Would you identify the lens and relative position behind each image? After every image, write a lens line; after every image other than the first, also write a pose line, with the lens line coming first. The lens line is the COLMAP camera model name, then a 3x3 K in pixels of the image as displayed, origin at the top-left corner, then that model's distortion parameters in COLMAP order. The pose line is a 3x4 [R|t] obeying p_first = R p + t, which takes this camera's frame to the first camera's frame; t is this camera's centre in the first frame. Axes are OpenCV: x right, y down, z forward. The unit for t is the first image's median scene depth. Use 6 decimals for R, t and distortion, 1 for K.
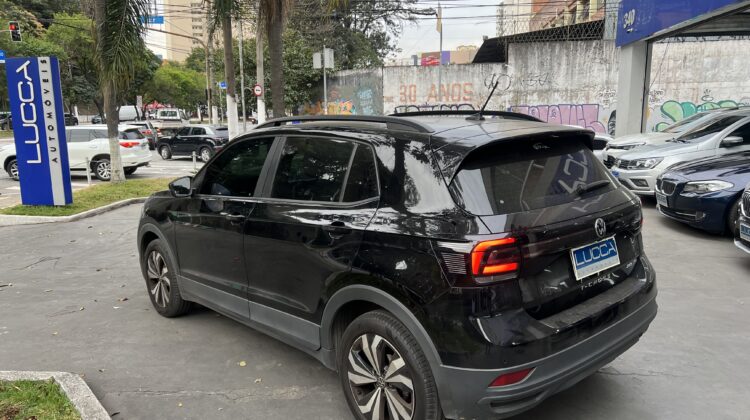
lens RADIAL K [[564.5, 0, 392.1], [0, 564.5, 208.4], [0, 0, 1]] dist [0.047461, -0.066069]
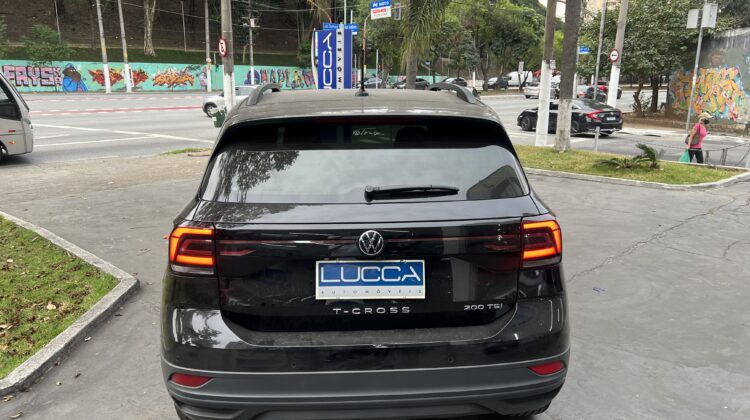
lens RADIAL K [[580.2, 0, 374.2], [0, 580.2, 201.3], [0, 0, 1]] dist [0.048963, -0.070635]
pose [[0.762278, 0.152240, -0.629091, 0.092381], [-0.127183, 0.988227, 0.085042, -0.009402], [0.634632, 0.015184, 0.772666, 0.043361]]
